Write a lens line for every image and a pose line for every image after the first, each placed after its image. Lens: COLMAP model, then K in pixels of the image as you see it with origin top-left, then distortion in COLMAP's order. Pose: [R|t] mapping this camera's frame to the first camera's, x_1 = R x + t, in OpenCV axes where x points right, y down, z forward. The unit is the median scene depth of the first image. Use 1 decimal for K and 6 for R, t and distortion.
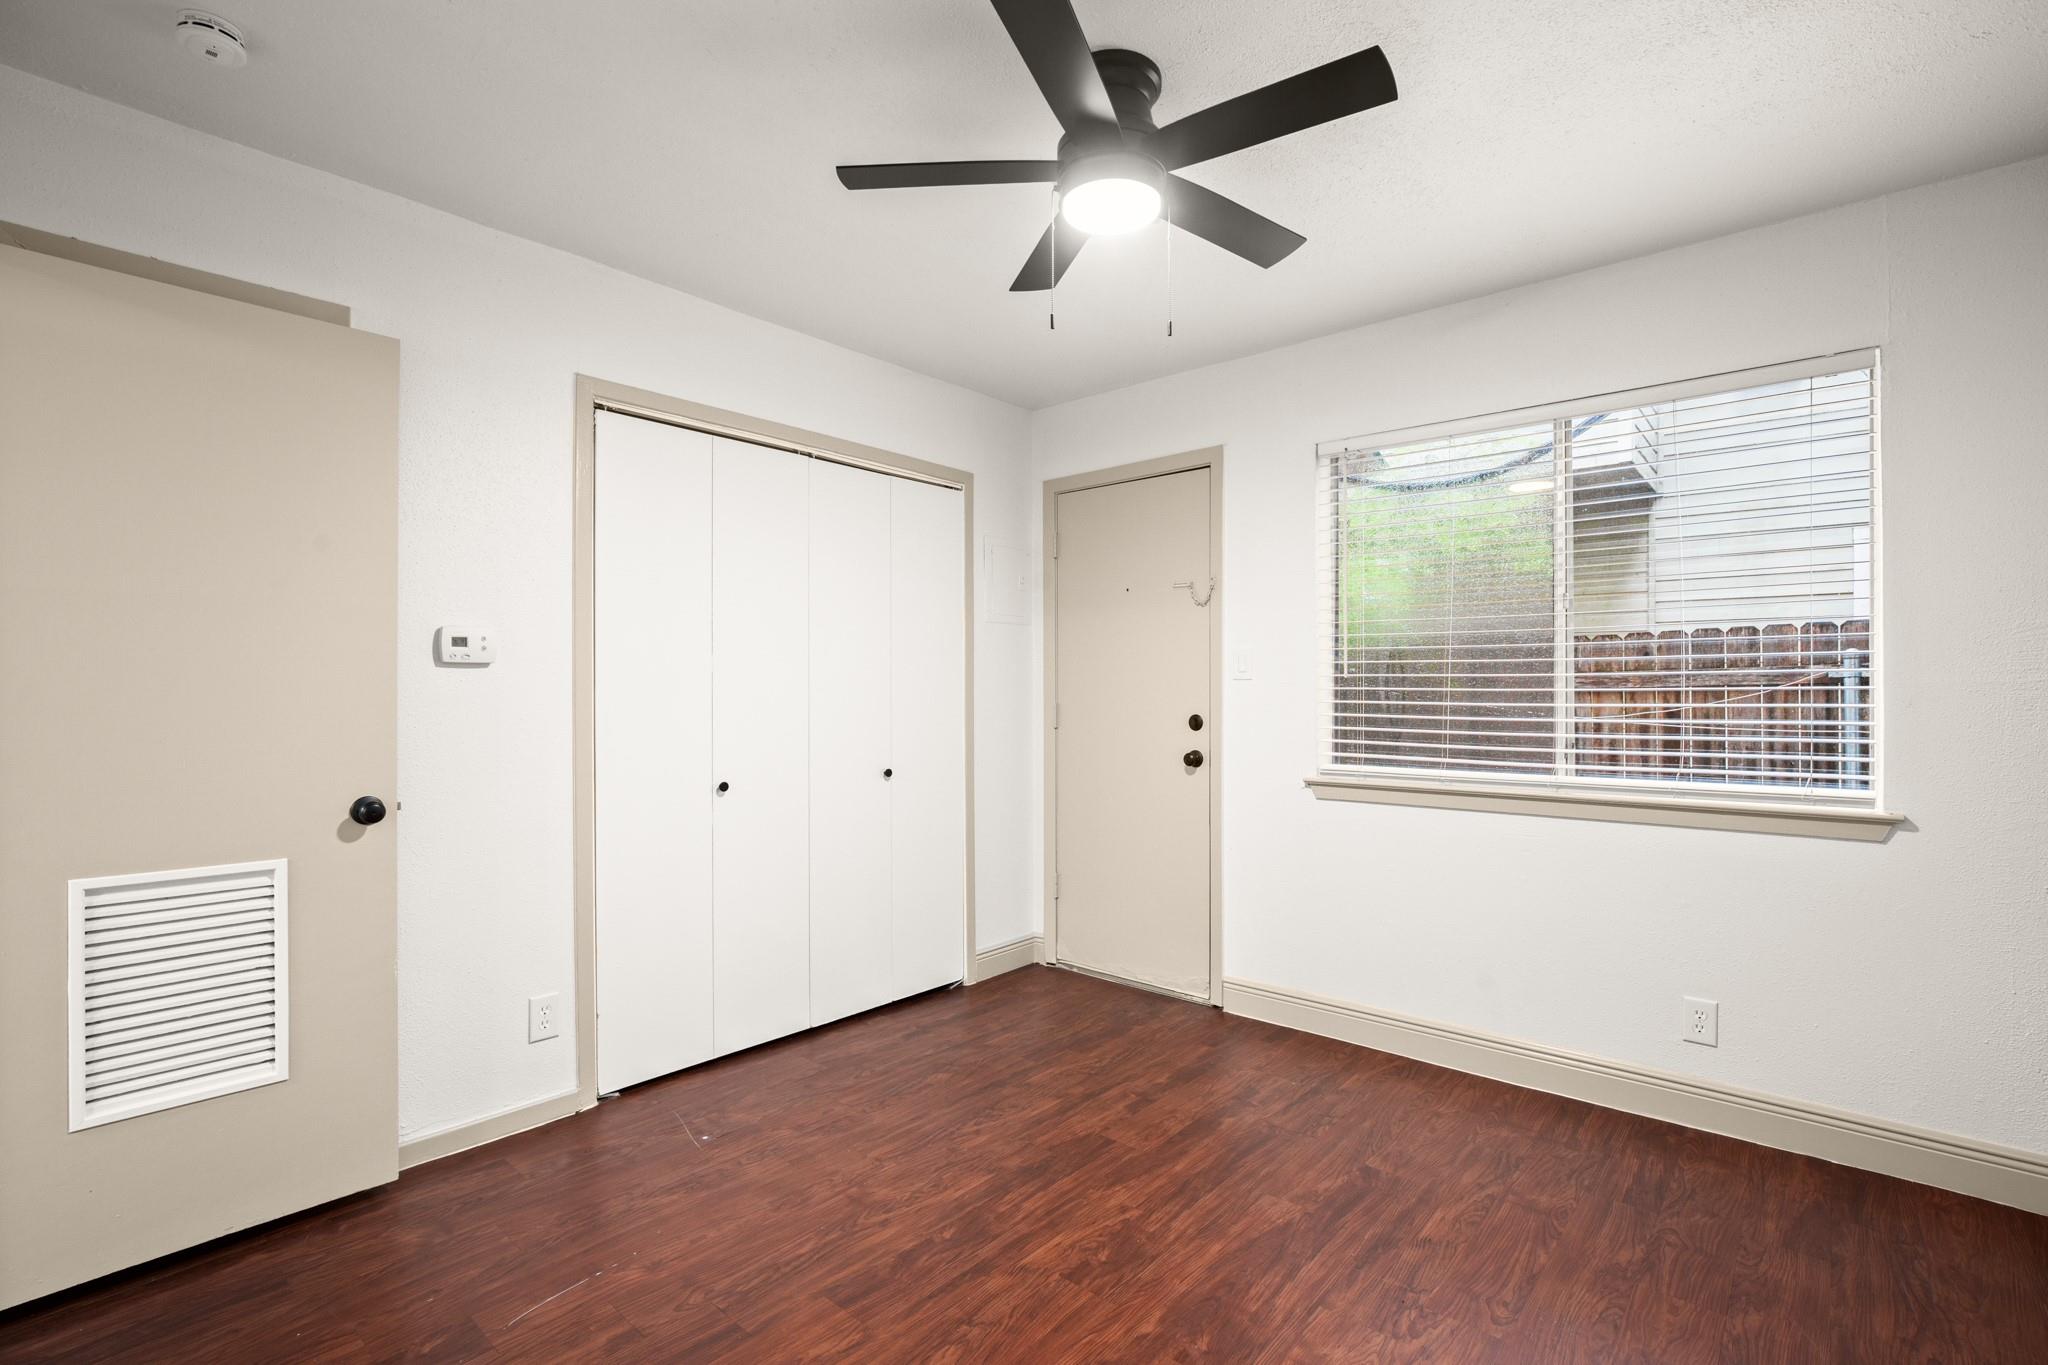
lens RADIAL K [[944.4, 0, 1036.6], [0, 944.4, 693.3], [0, 0, 1]] dist [-0.005358, 0.001003]
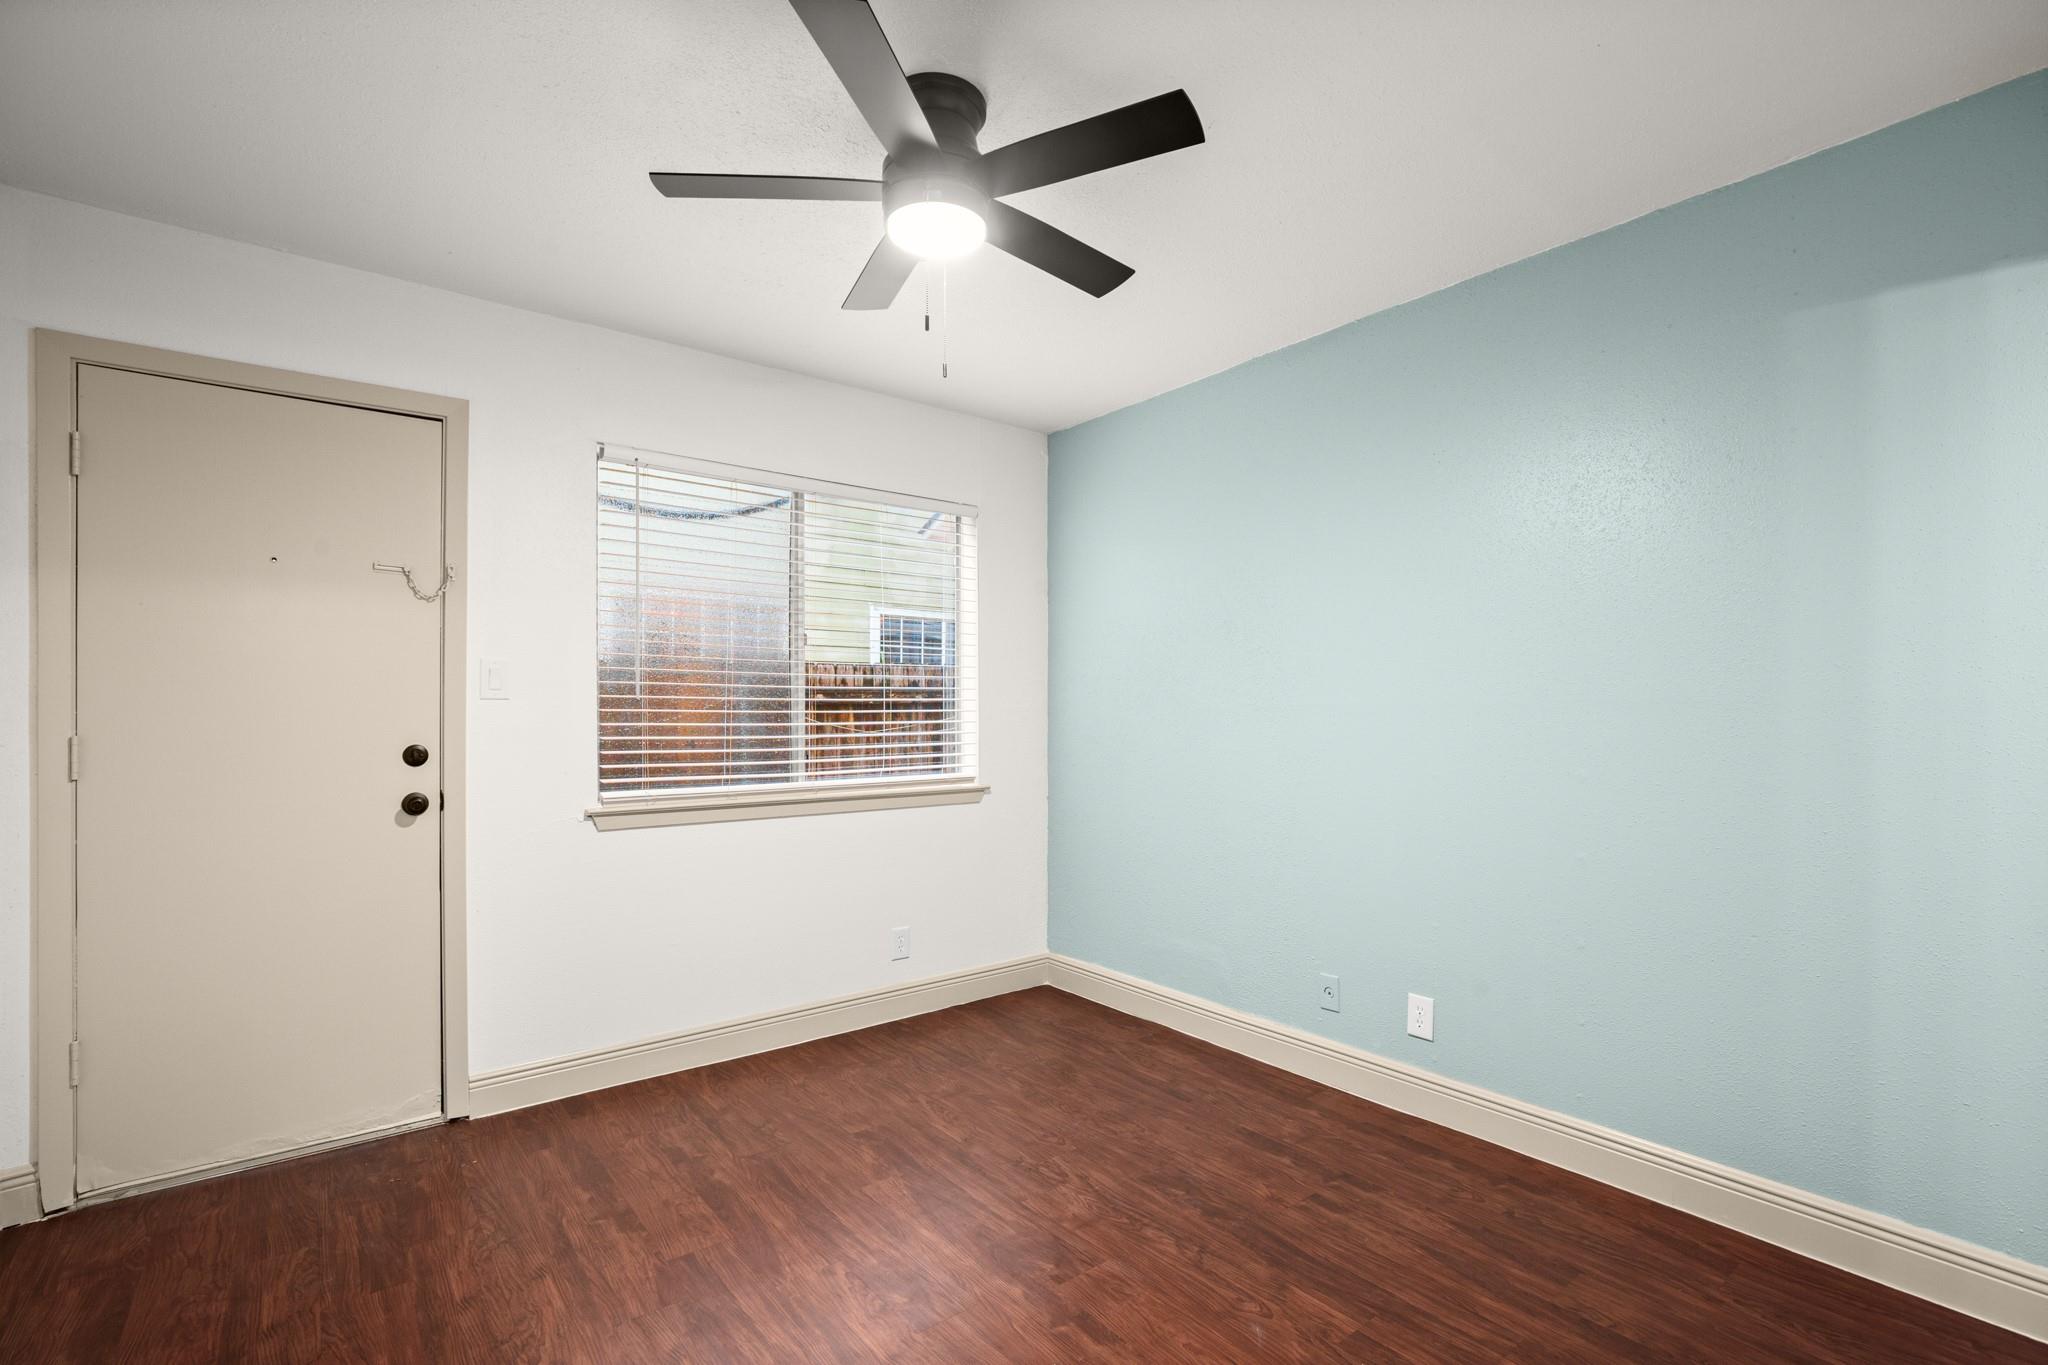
lens RADIAL K [[947.3, 0, 1025.5], [0, 947.3, 710.0], [0, 0, 1]] dist [-0.000800, 0.000346]
pose [[0.183932, 0.001434, 0.982938, -0.670088], [0.003424, 0.999992, -0.002100, -0.002626], [-0.982933, 0.003751, 0.183925, 0.540918]]
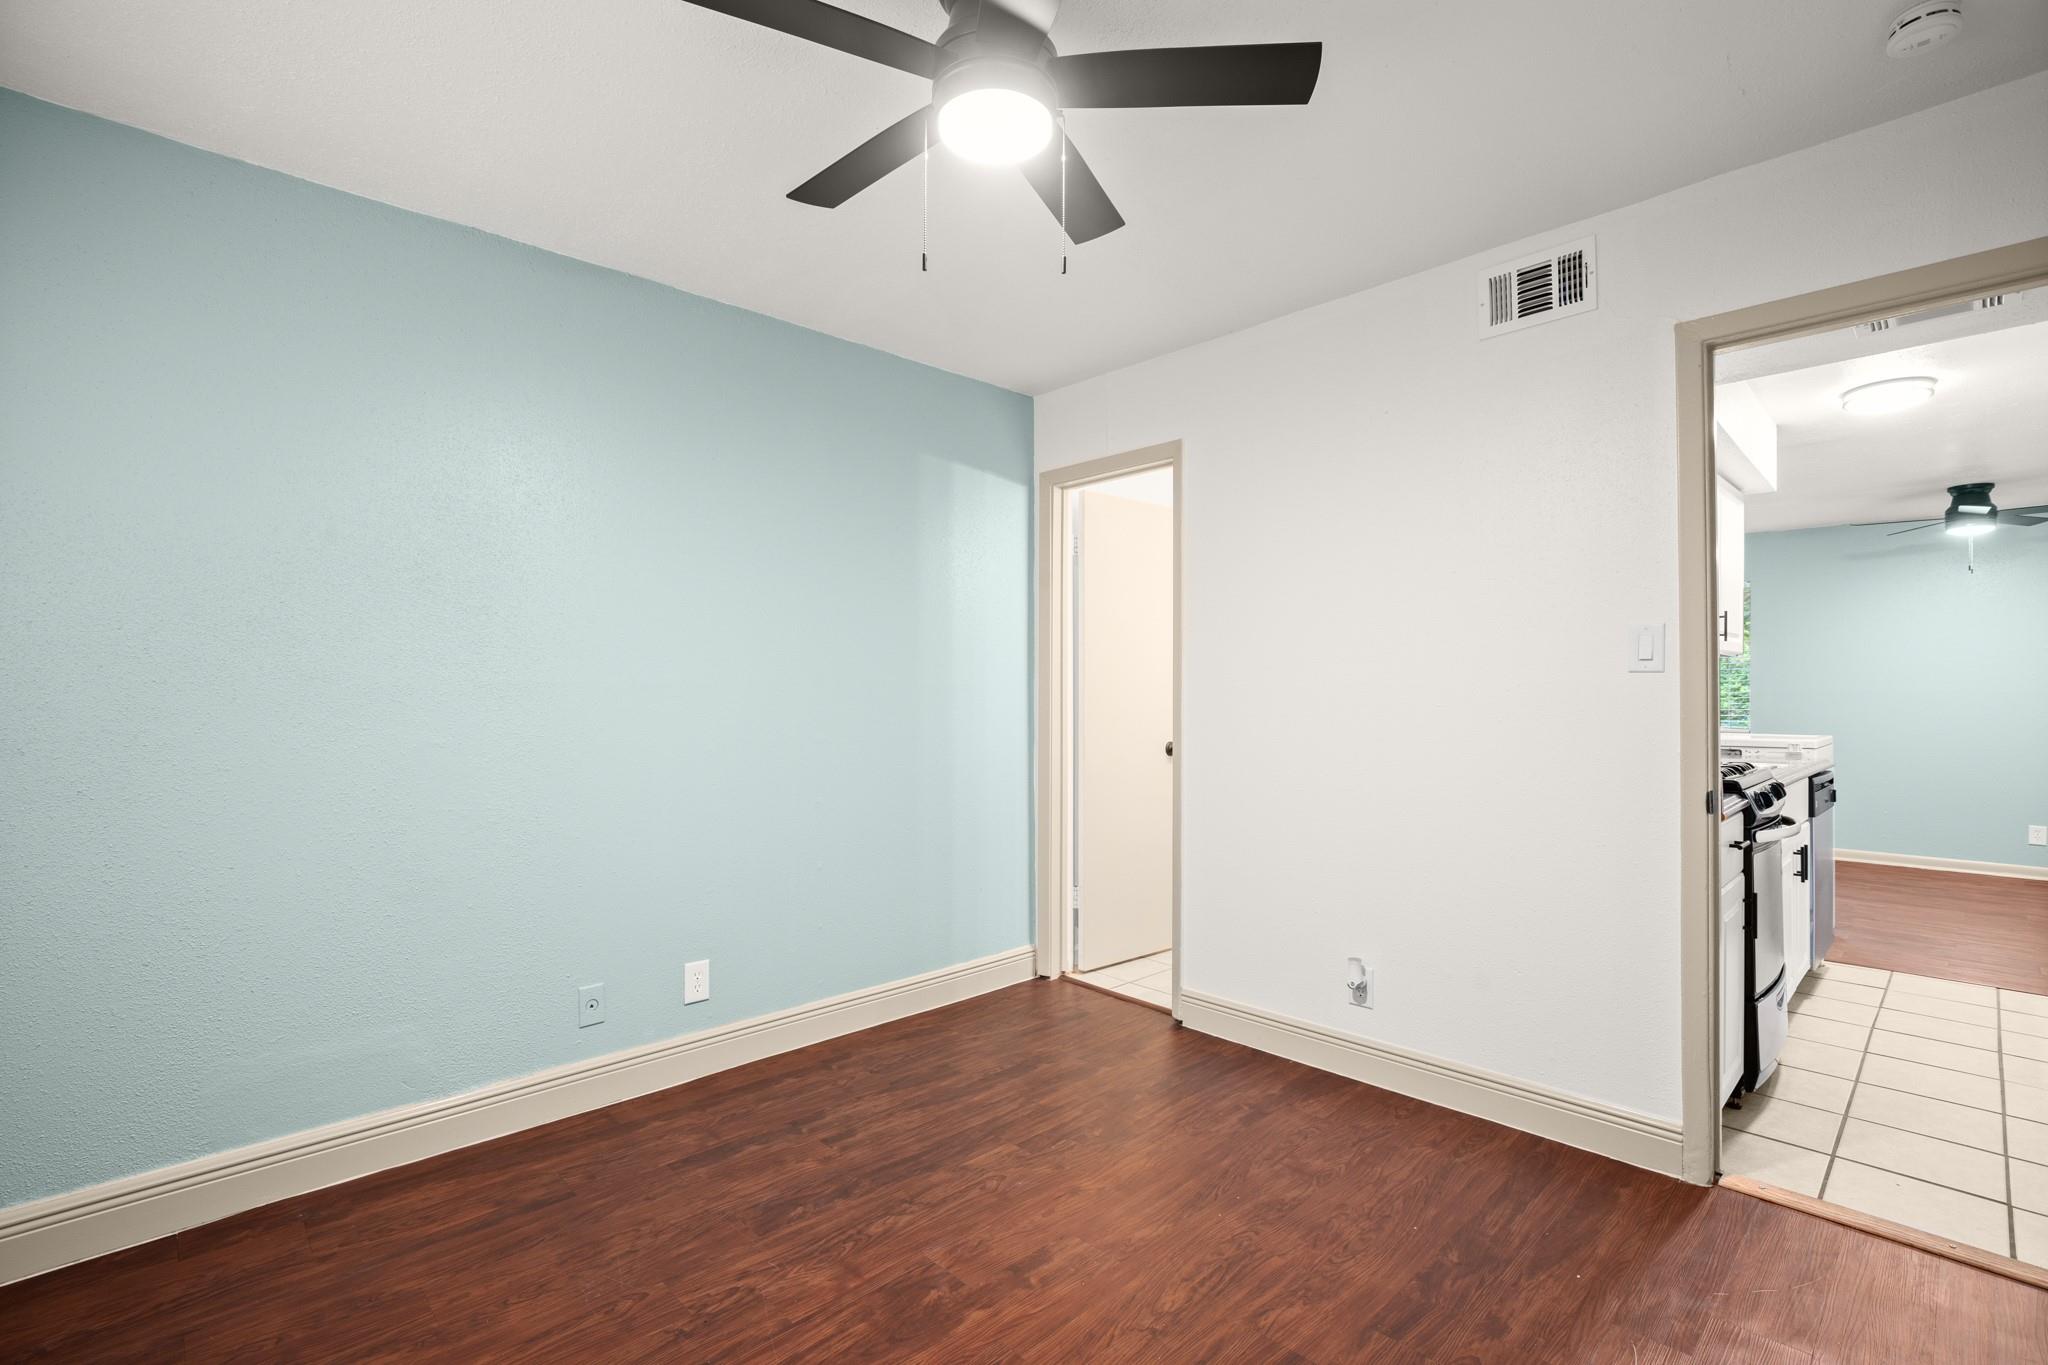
lens RADIAL K [[940.3, 0, 1049.1], [0, 940.3, 689.6], [0, 0, 1]] dist [0.001994, 0.000532]
pose [[-0.997375, 0.000965, 0.072398, -0.023777], [0.000961, 1.000000, -0.000093, -0.001104], [-0.072398, -0.000023, -0.997376, 1.387606]]
